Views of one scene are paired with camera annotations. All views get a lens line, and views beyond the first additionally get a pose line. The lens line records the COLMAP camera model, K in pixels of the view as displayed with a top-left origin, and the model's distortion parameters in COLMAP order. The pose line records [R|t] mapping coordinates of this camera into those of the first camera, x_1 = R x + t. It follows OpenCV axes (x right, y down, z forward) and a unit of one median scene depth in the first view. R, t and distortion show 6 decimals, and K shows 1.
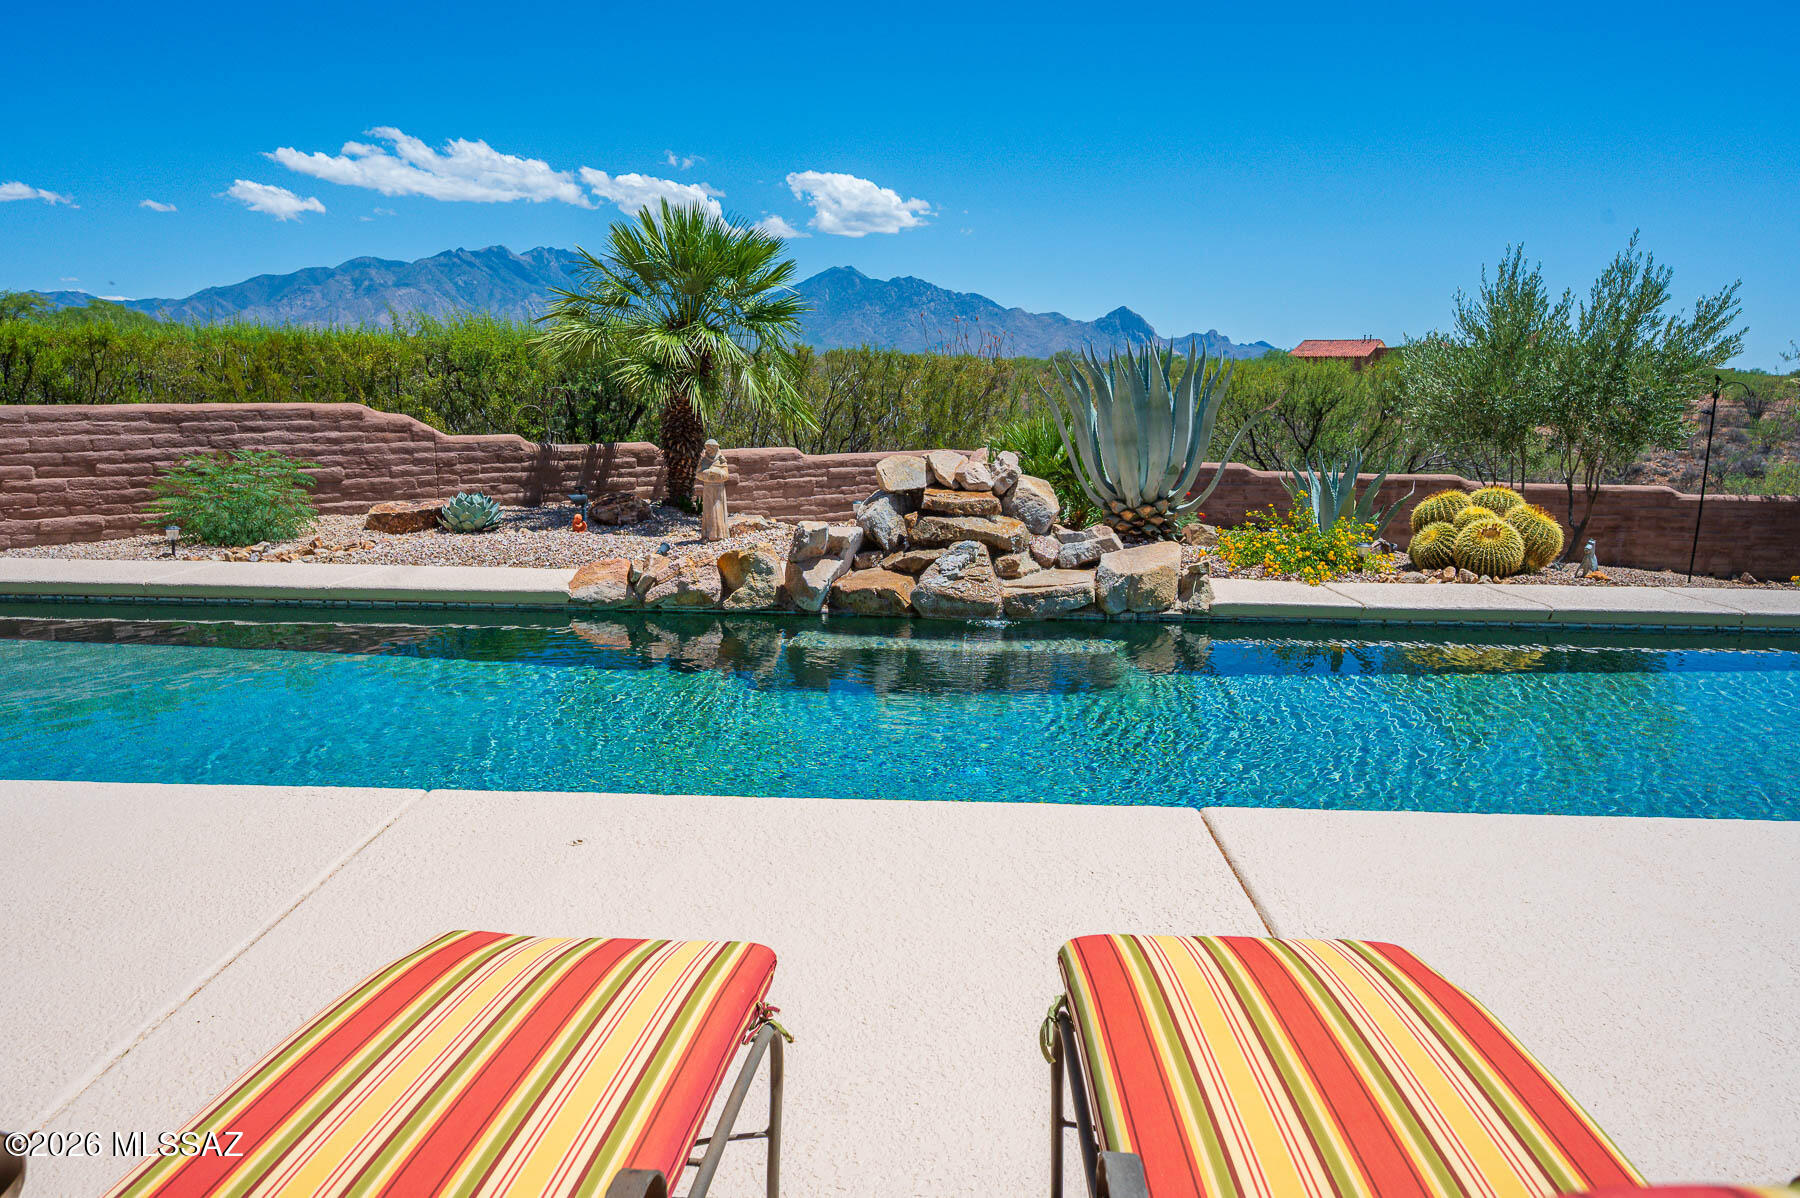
lens RADIAL K [[1178.2, 0, 900.0], [0, 1178.2, 599.0], [0, 0, 1]] dist [-0.001924, -0.003700]
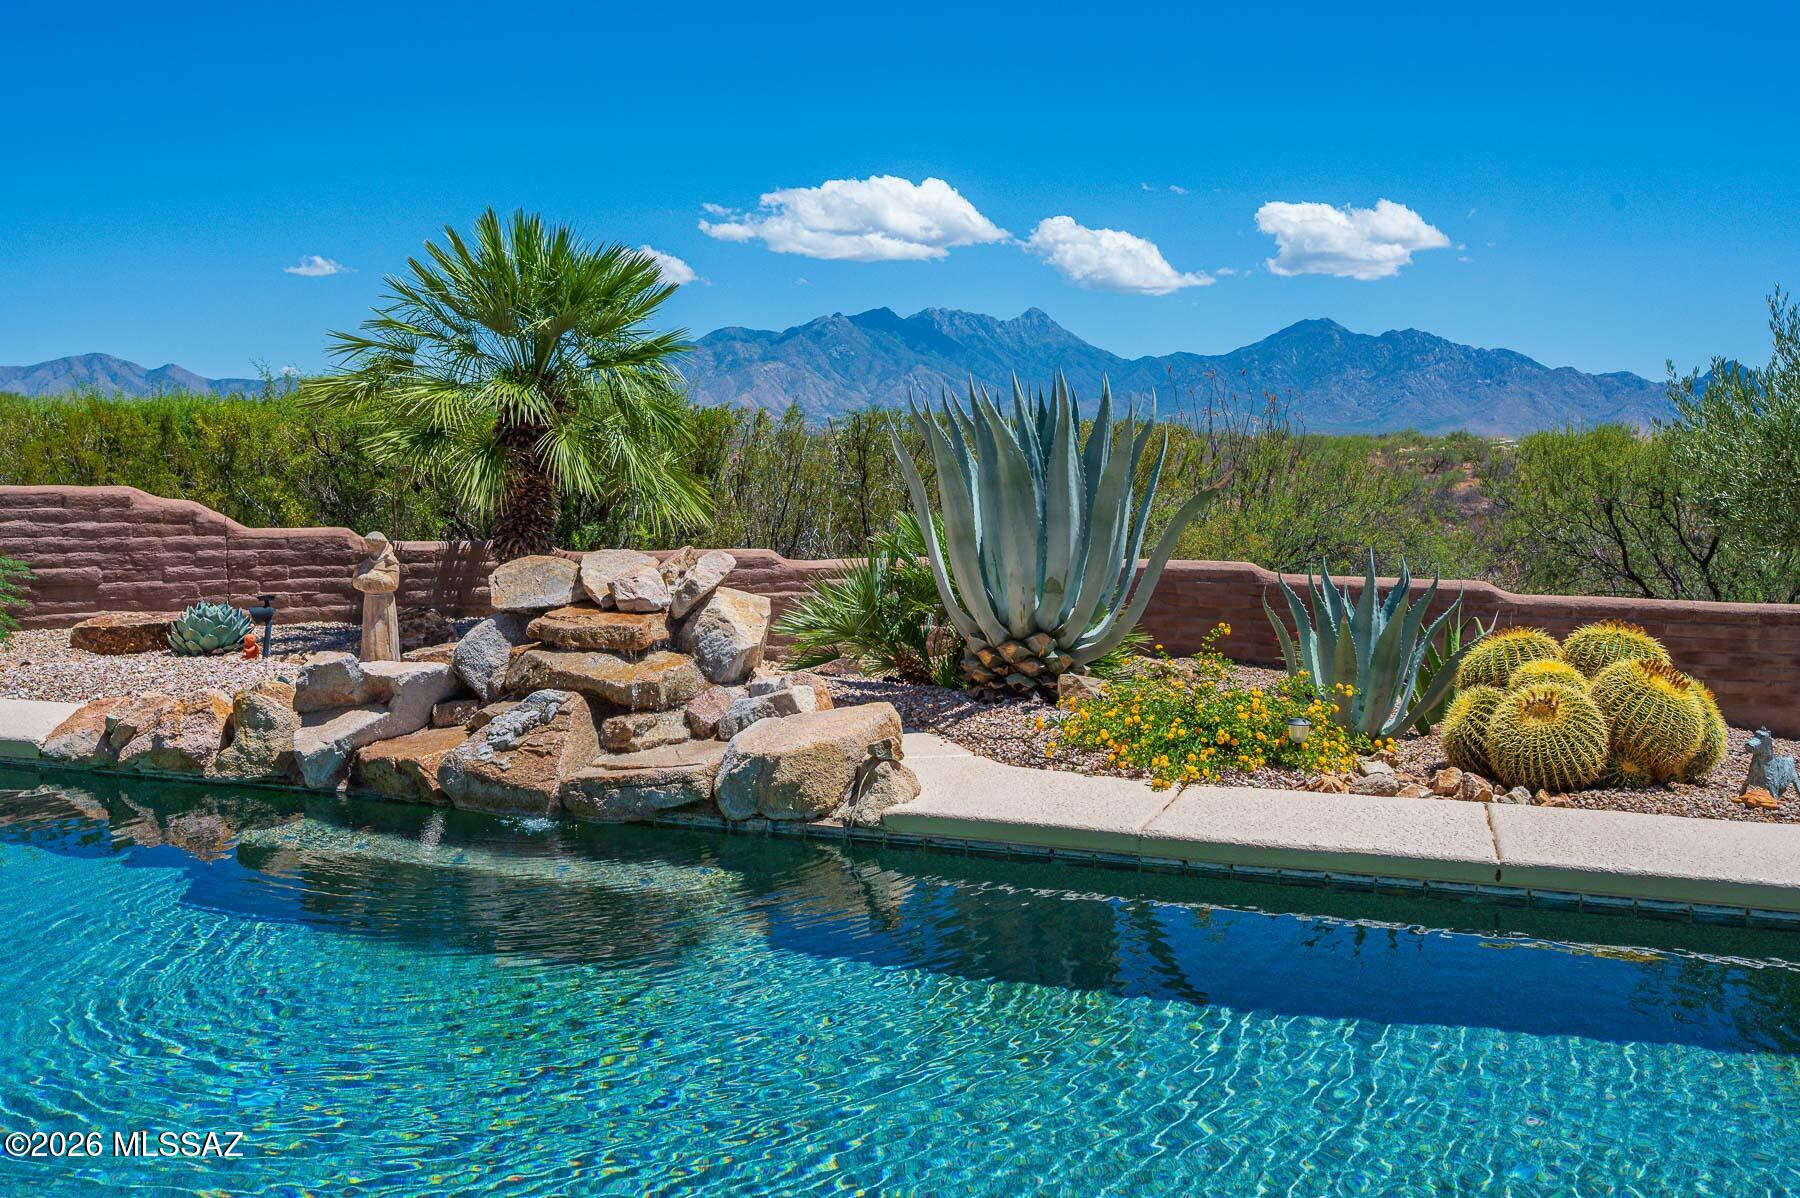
lens RADIAL K [[1556.7, 0, 900.0], [0, 1556.7, 599.0], [0, 0, 1]] dist [-0.001296, -0.005666]
pose [[0.954814, 0.017678, -0.296678, 0.426755], [-0.047288, 0.994549, -0.092926, -0.025504], [0.293418, 0.102756, 0.950446, 0.223817]]
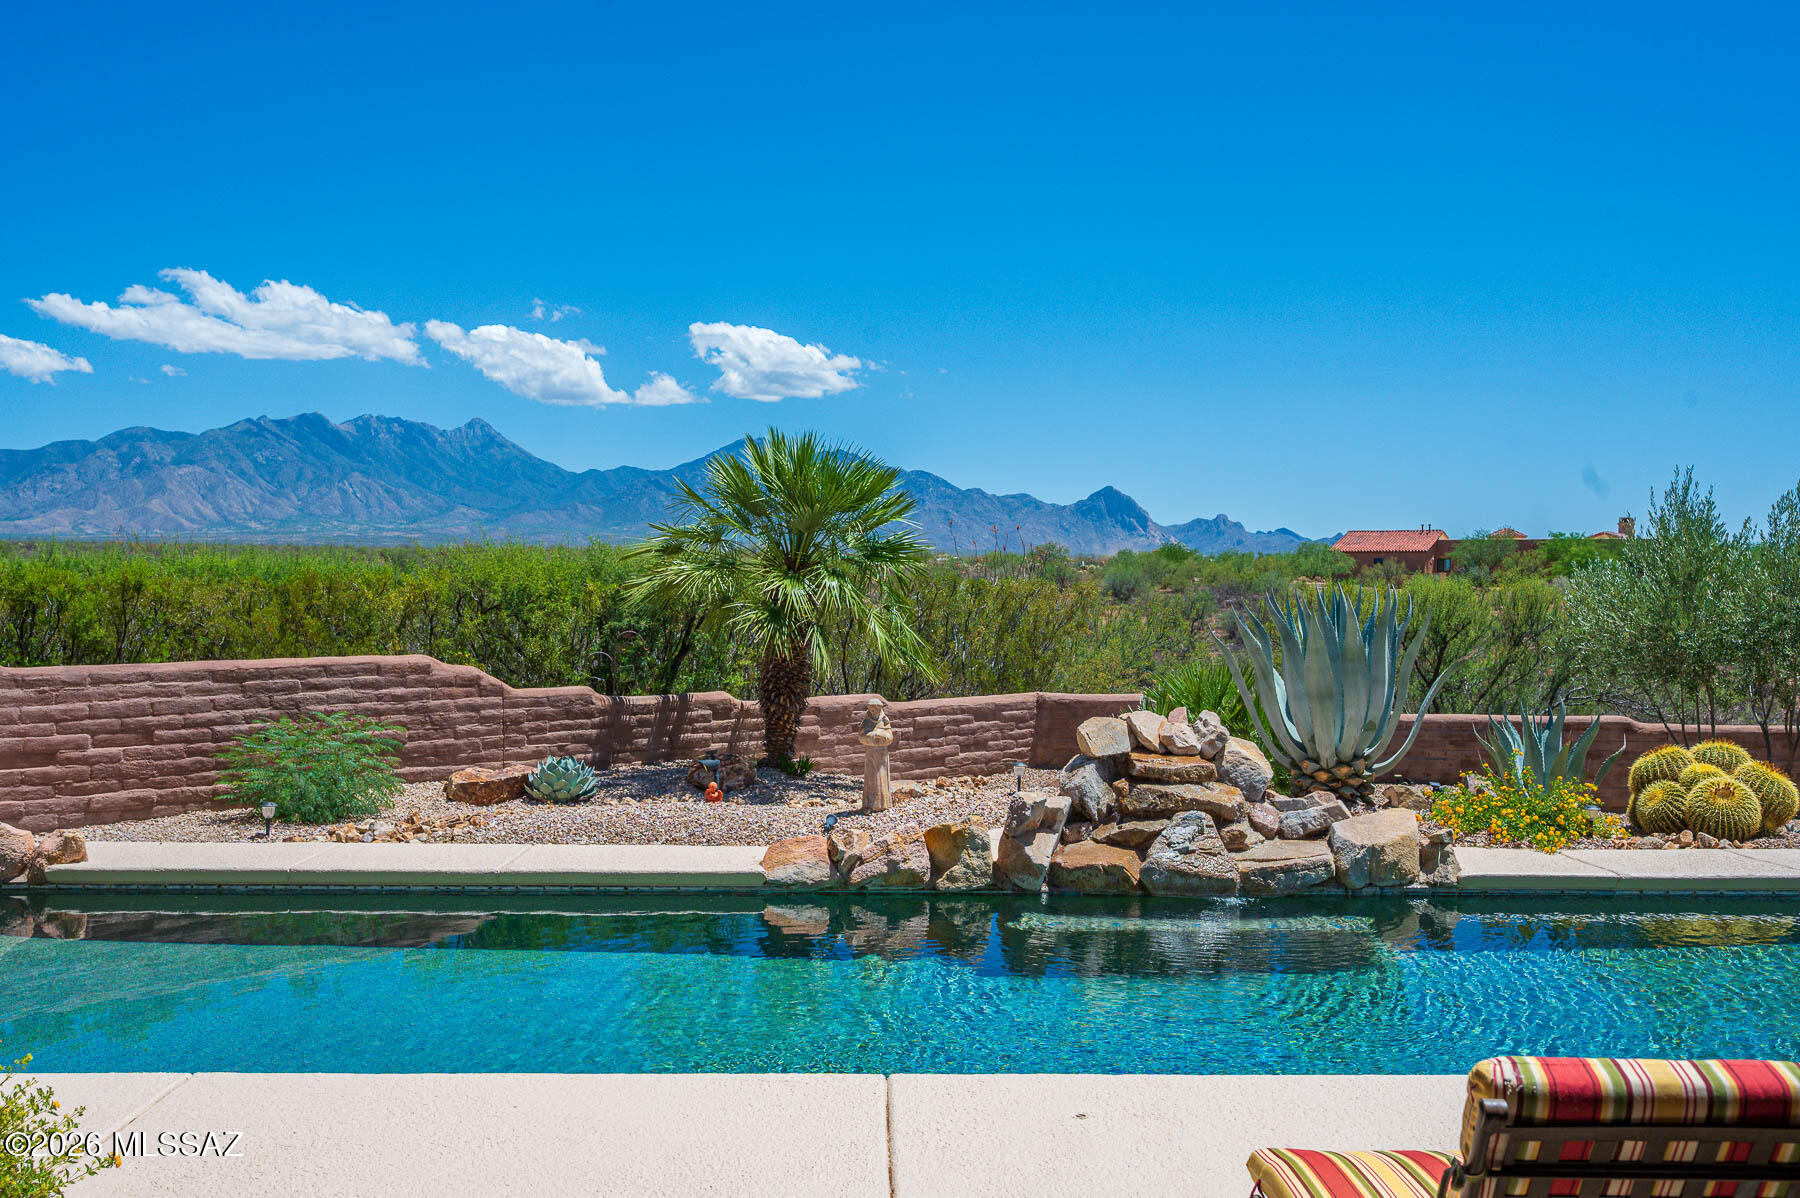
lens RADIAL K [[1535.9, 0, 900.0], [0, 1535.9, 599.0], [0, 0, 1]] dist [-0.003520, -0.000322]
pose [[0.998950, -0.006468, 0.045358, -0.200521], [0.014089, 0.985384, -0.169763, -0.010204], [-0.043597, 0.170224, 0.984441, -0.188573]]
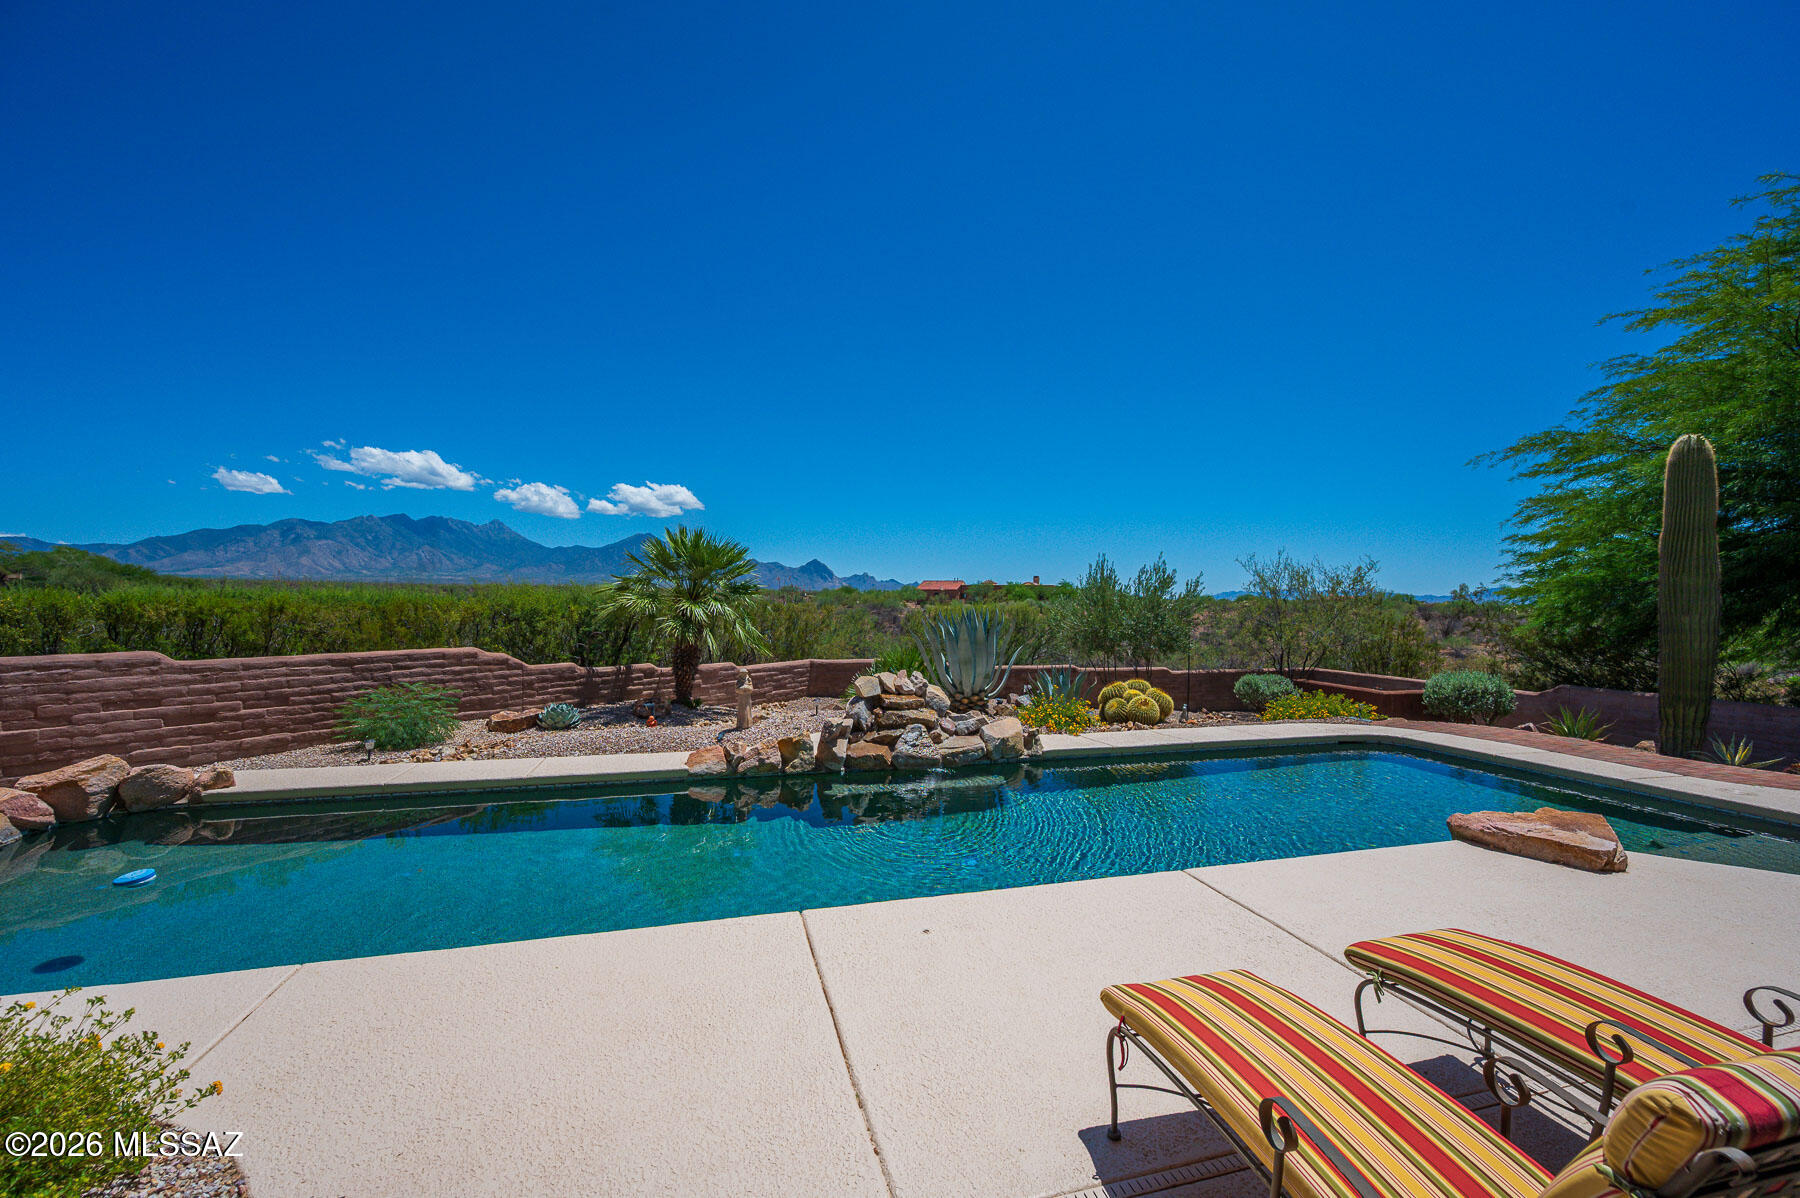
lens RADIAL K [[700.7, 0, 900.0], [0, 700.7, 599.0], [0, 0, 1]] dist [-0.004316, -0.000244]
pose [[0.955099, -0.003135, 0.296271, -0.252289], [0.058002, 0.982575, -0.176584, -0.043520], [-0.290555, 0.185840, 0.938638, -0.040280]]
